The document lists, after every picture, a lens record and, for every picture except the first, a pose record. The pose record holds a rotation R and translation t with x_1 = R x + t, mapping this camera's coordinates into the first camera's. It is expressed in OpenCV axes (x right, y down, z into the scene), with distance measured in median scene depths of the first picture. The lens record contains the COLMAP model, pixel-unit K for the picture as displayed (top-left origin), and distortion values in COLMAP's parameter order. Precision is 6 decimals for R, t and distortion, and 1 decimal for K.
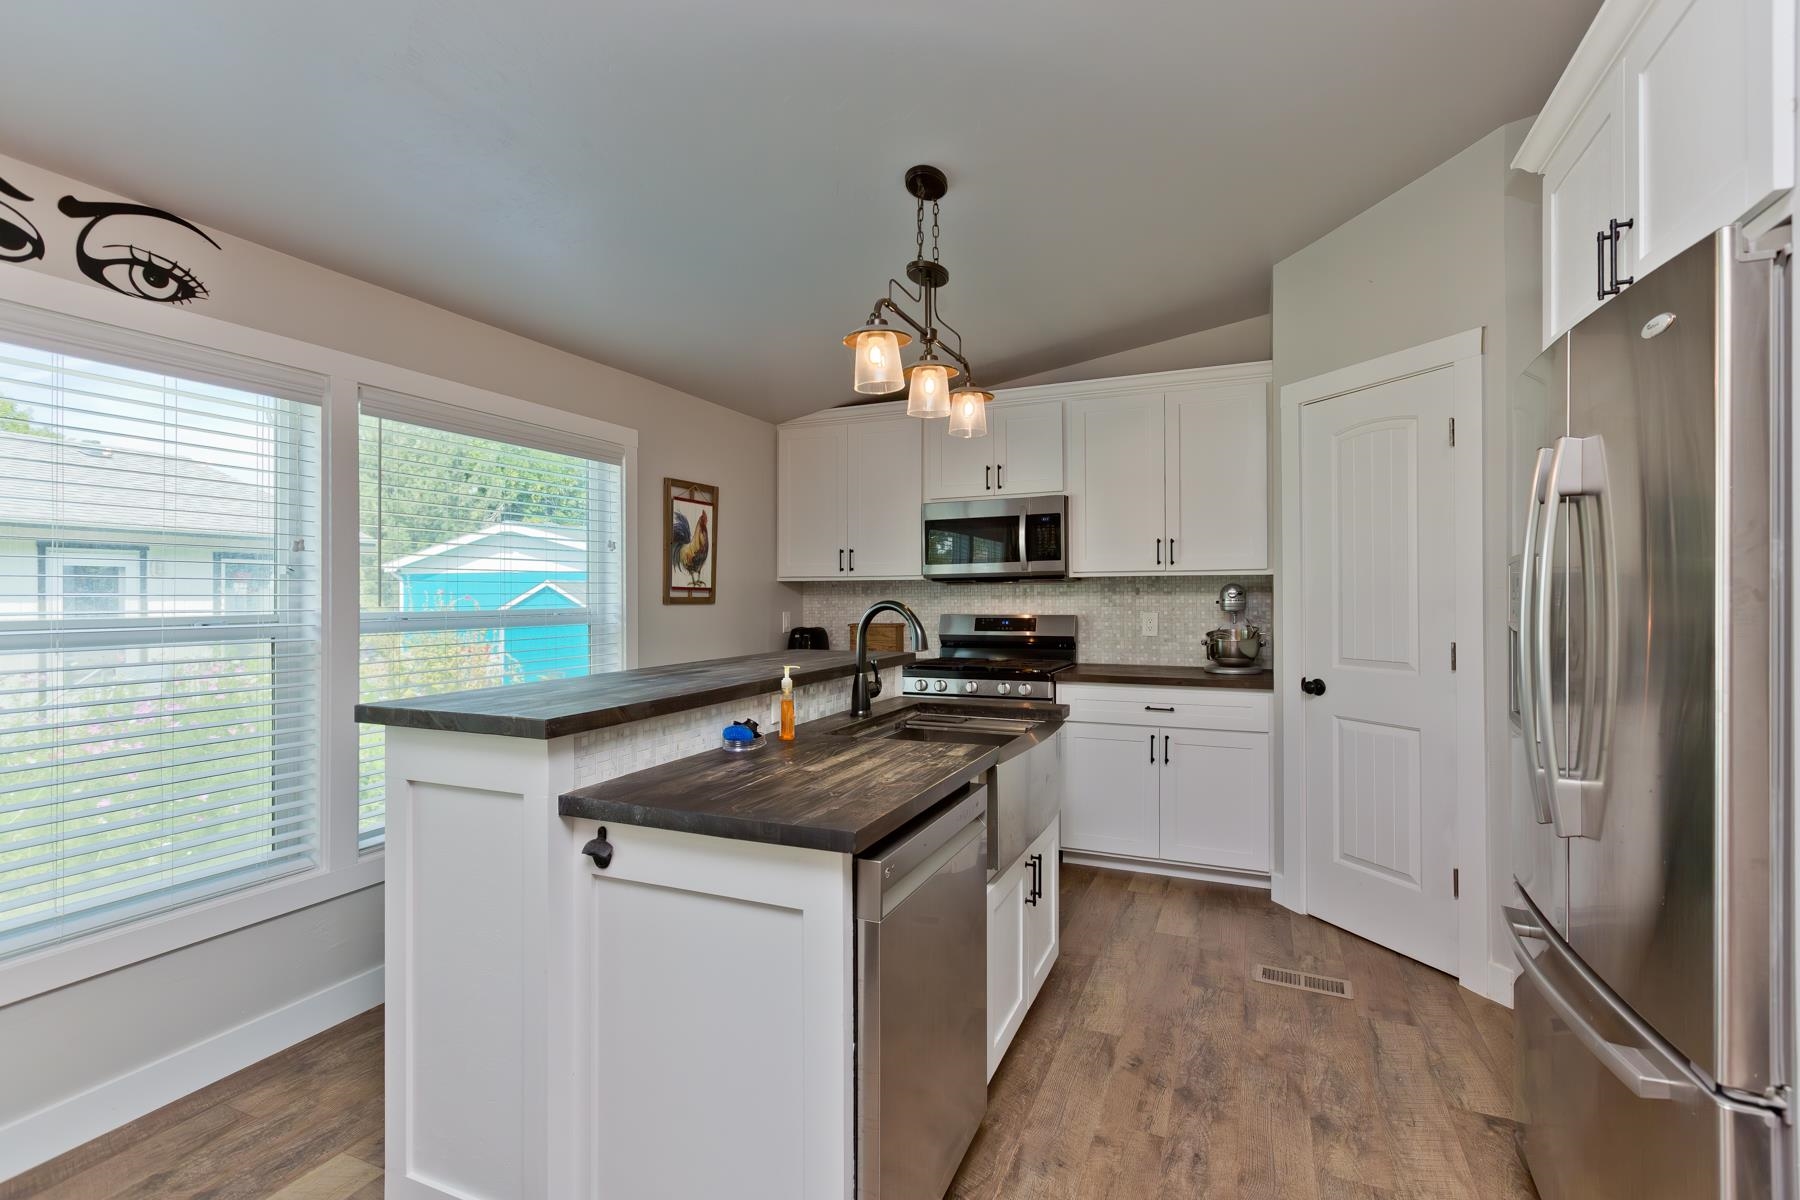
lens RADIAL K [[820.2, 0, 917.0], [0, 820.2, 601.3], [0, 0, 1]] dist [0.011281, -0.001115]
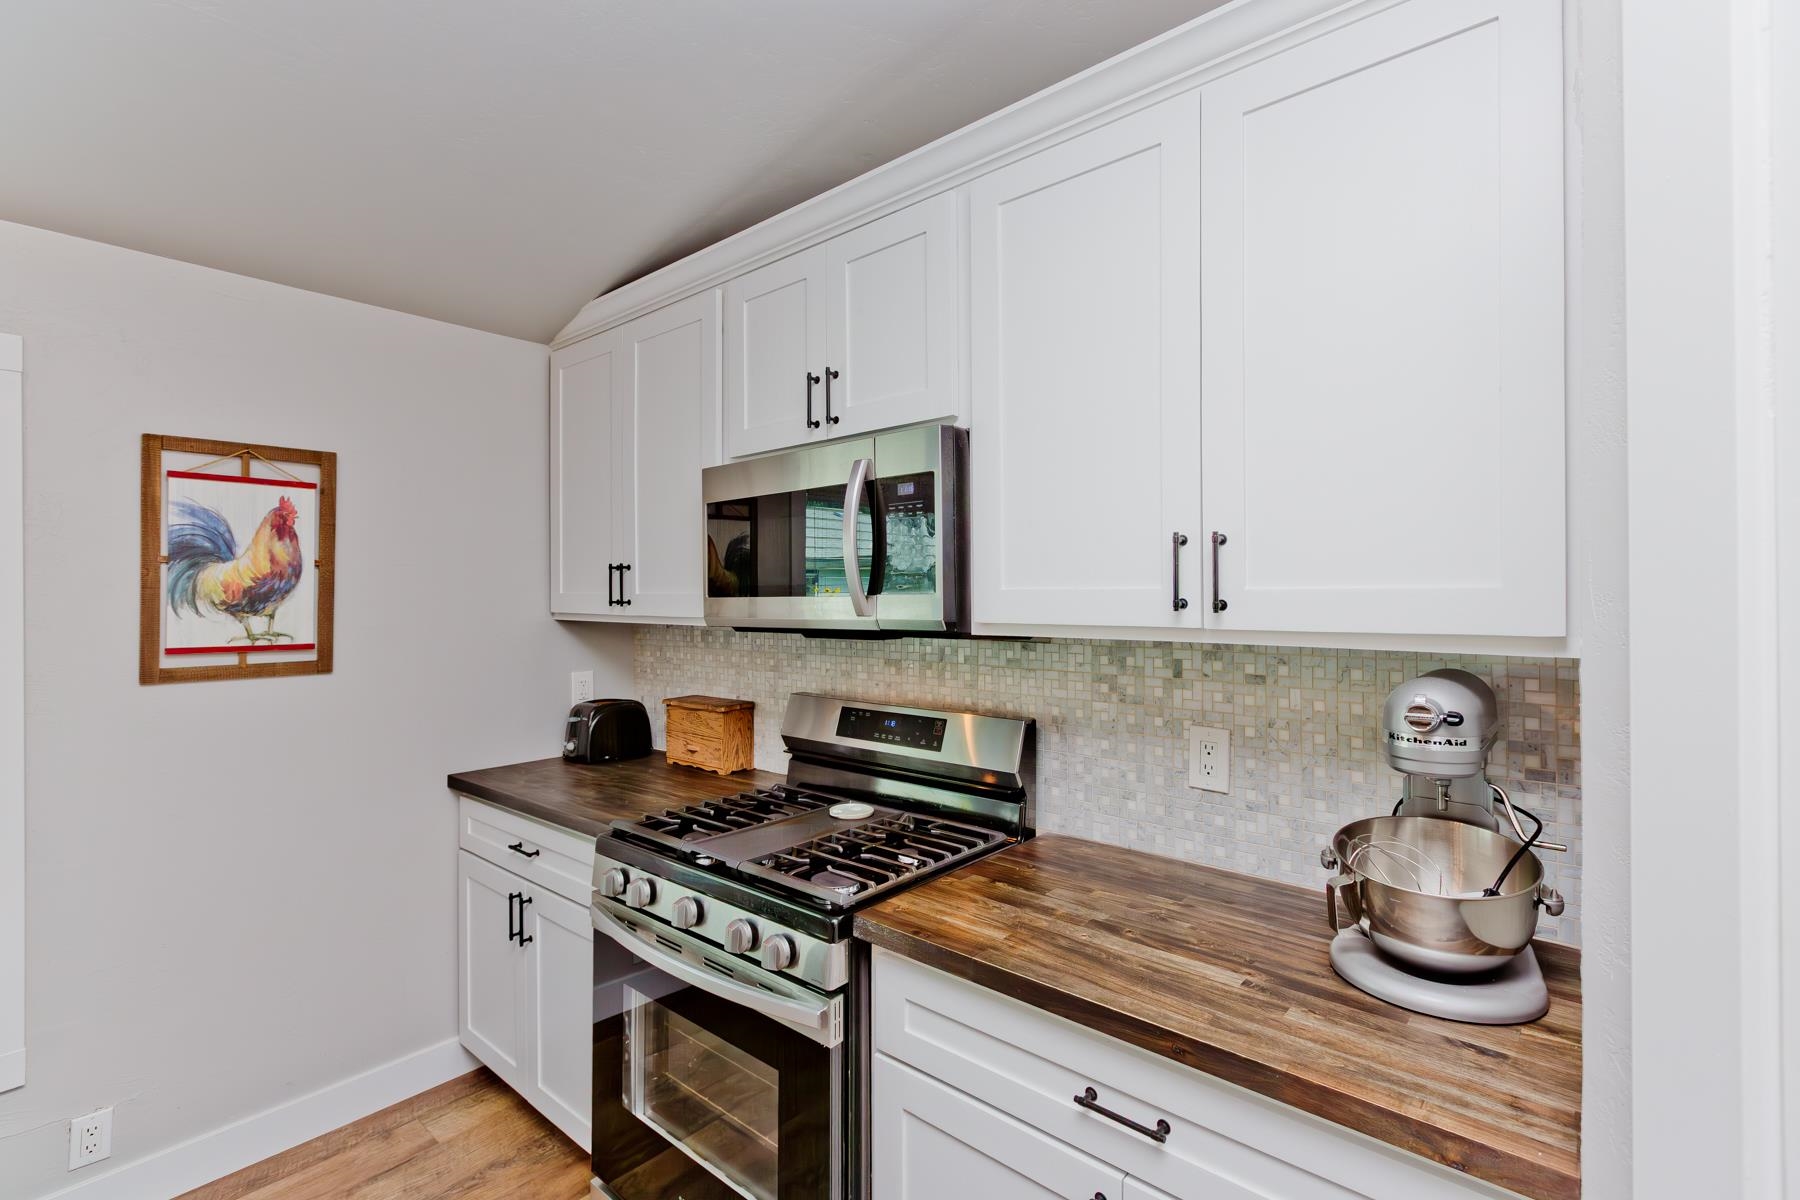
lens RADIAL K [[820.2, 0, 891.7], [0, 820.2, 598.8], [0, 0, 1]] dist [0.011281, -0.001115]
pose [[0.948880, 0.001212, -0.315634, 0.277322], [-0.000493, 0.999997, 0.002358, -0.047855], [0.315636, -0.002081, 0.948878, 0.625334]]
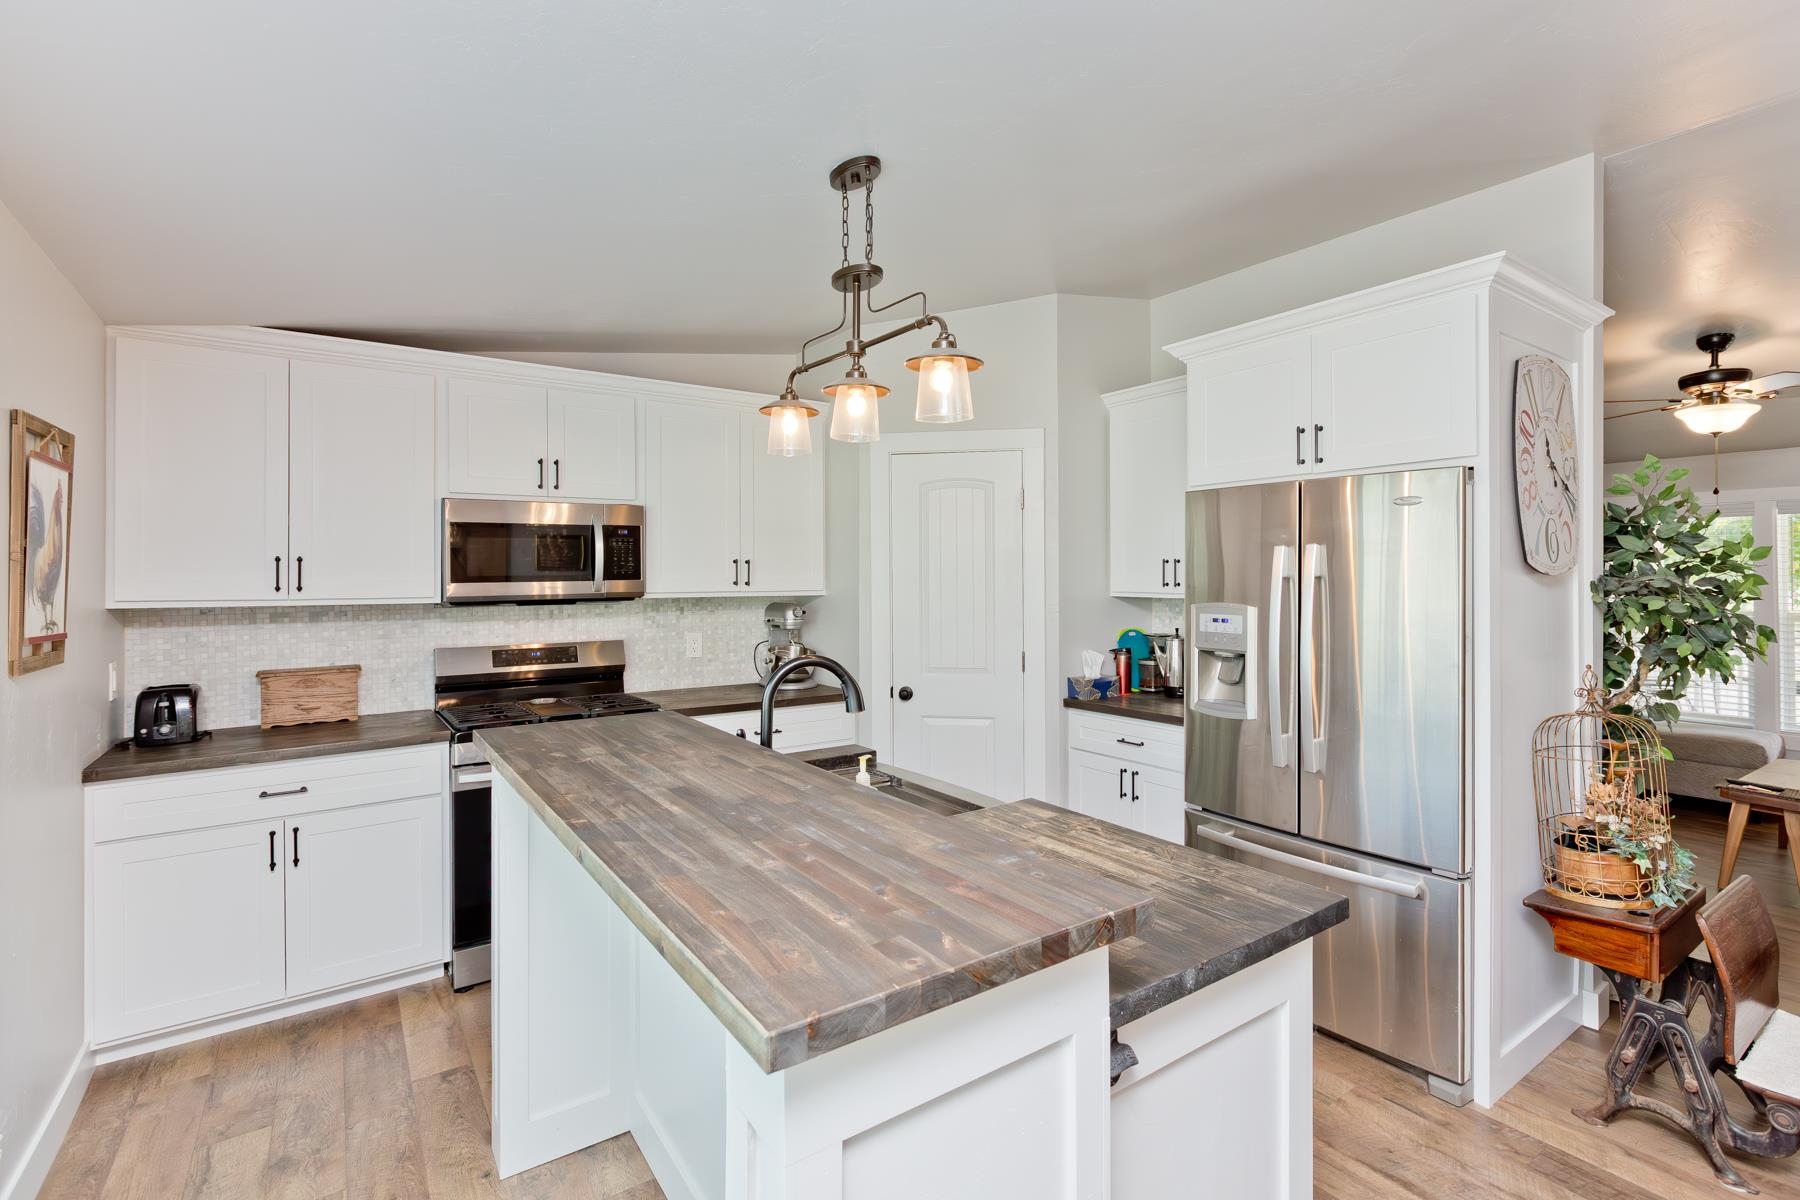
lens RADIAL K [[820.2, 0, 910.8], [0, 820.2, 581.3], [0, 0, 1]] dist [0.011281, -0.001115]
pose [[0.530686, -0.001387, 0.847568, -0.414808], [0.006569, 0.999975, -0.002477, -0.044367], [-0.847543, 0.006882, 0.530682, 0.288738]]
